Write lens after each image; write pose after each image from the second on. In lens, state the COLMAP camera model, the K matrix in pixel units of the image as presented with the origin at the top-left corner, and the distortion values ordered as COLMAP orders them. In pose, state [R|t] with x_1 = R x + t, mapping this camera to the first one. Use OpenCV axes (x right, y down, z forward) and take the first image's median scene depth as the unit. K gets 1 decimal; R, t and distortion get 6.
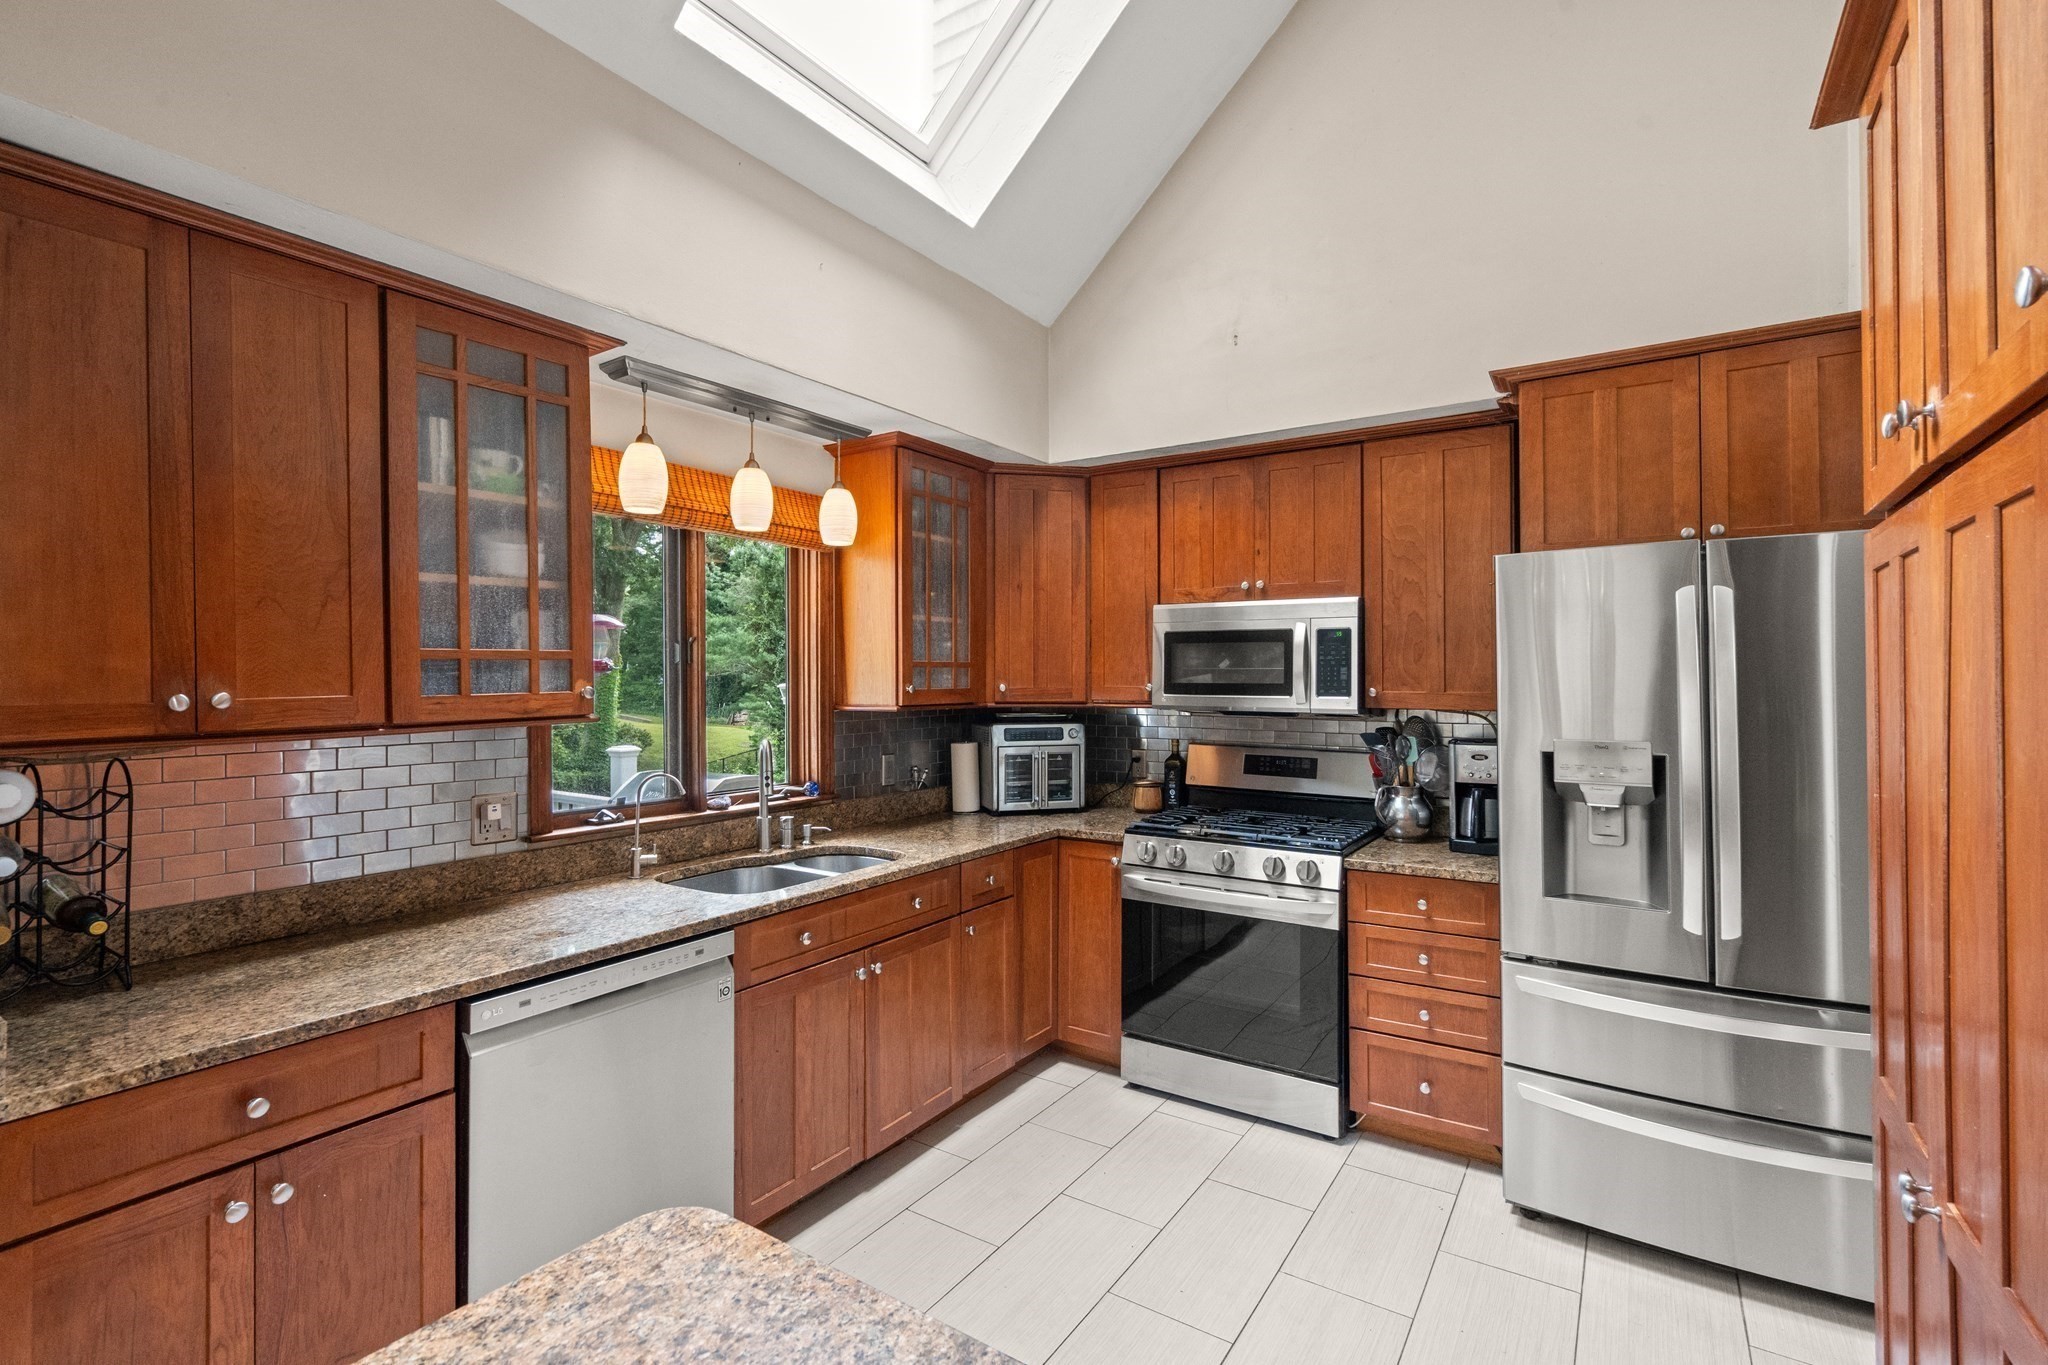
lens RADIAL K [[938.0, 0, 1043.6], [0, 938.0, 667.0], [0, 0, 1]] dist [-0.004549, 0.001858]
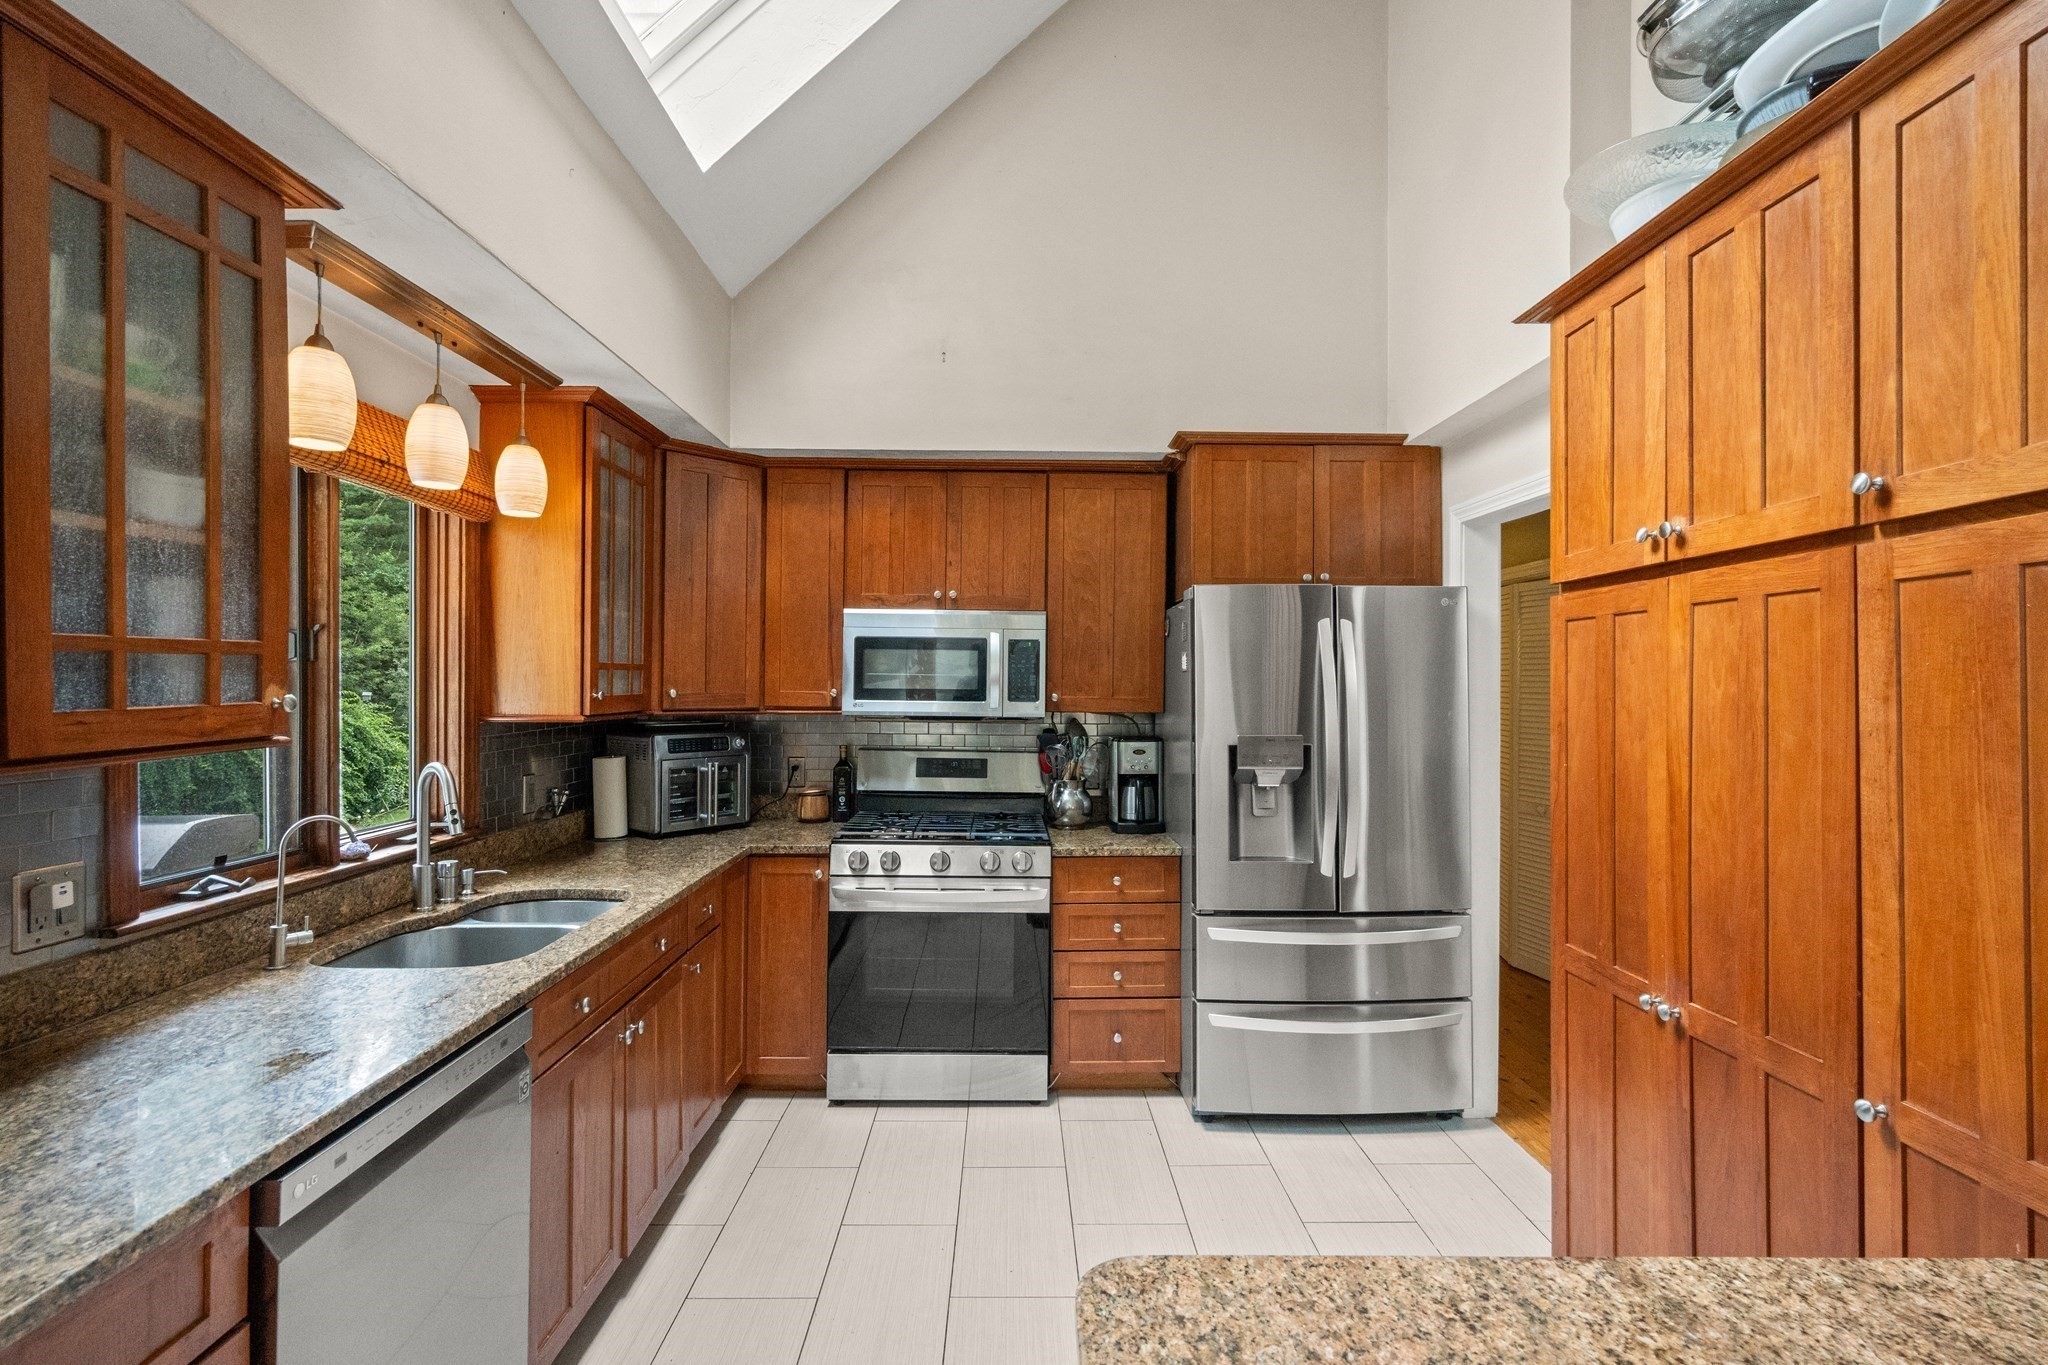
lens RADIAL K [[938.0, 0, 1043.3], [0, 938.0, 673.7], [0, 0, 1]] dist [-0.004549, 0.001858]
pose [[0.825166, 0.010702, 0.564789, -0.319386], [-0.013306, 0.999911, 0.000493, -0.001903], [-0.564734, -0.007922, 0.825235, 0.091490]]
